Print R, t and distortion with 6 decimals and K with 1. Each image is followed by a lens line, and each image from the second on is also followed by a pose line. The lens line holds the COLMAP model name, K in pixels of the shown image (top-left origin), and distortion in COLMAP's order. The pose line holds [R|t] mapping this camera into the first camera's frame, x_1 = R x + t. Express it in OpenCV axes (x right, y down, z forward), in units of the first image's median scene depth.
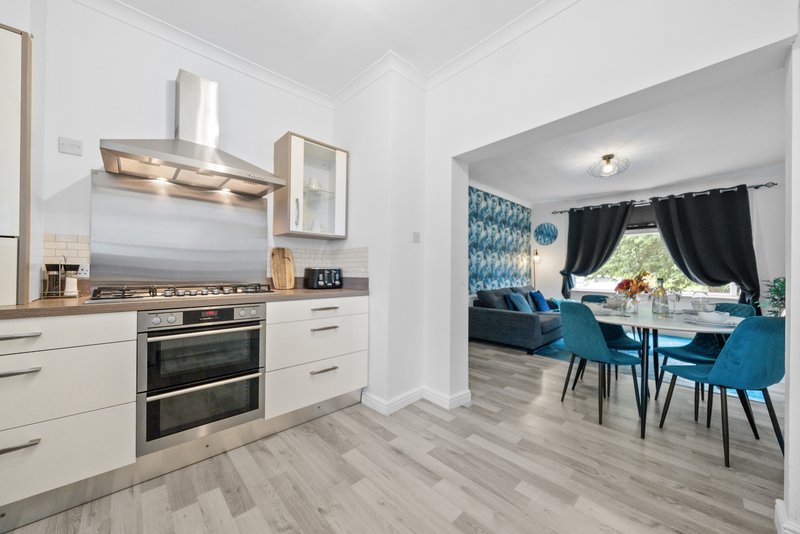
lens RADIAL K [[283.6, 0, 397.2], [0, 283.6, 267.8], [0, 0, 1]] dist [-0.004887, 0.000287]
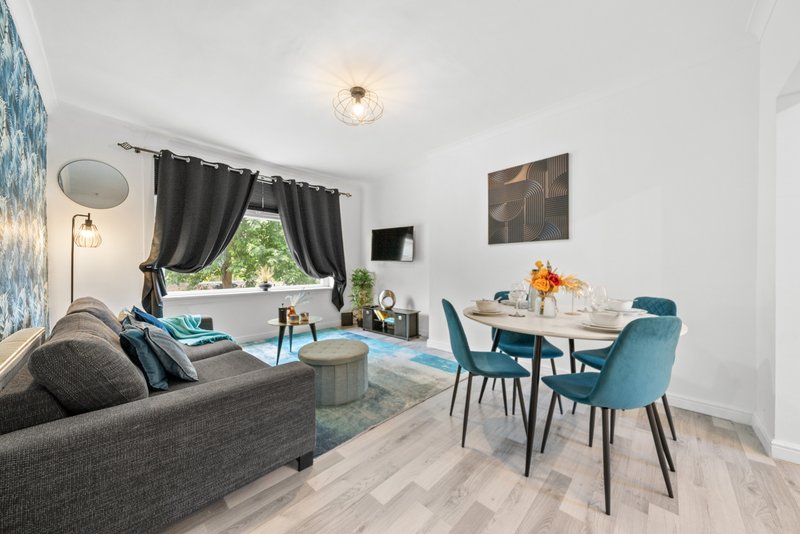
lens RADIAL K [[283.6, 0, 396.5], [0, 283.6, 270.7], [0, 0, 1]] dist [-0.004887, 0.000287]
pose [[-0.038861, -0.020098, 0.999042, 0.110824], [-0.006443, 0.999782, 0.019862, 0.027758], [-0.999224, -0.005665, -0.038982, 1.538021]]
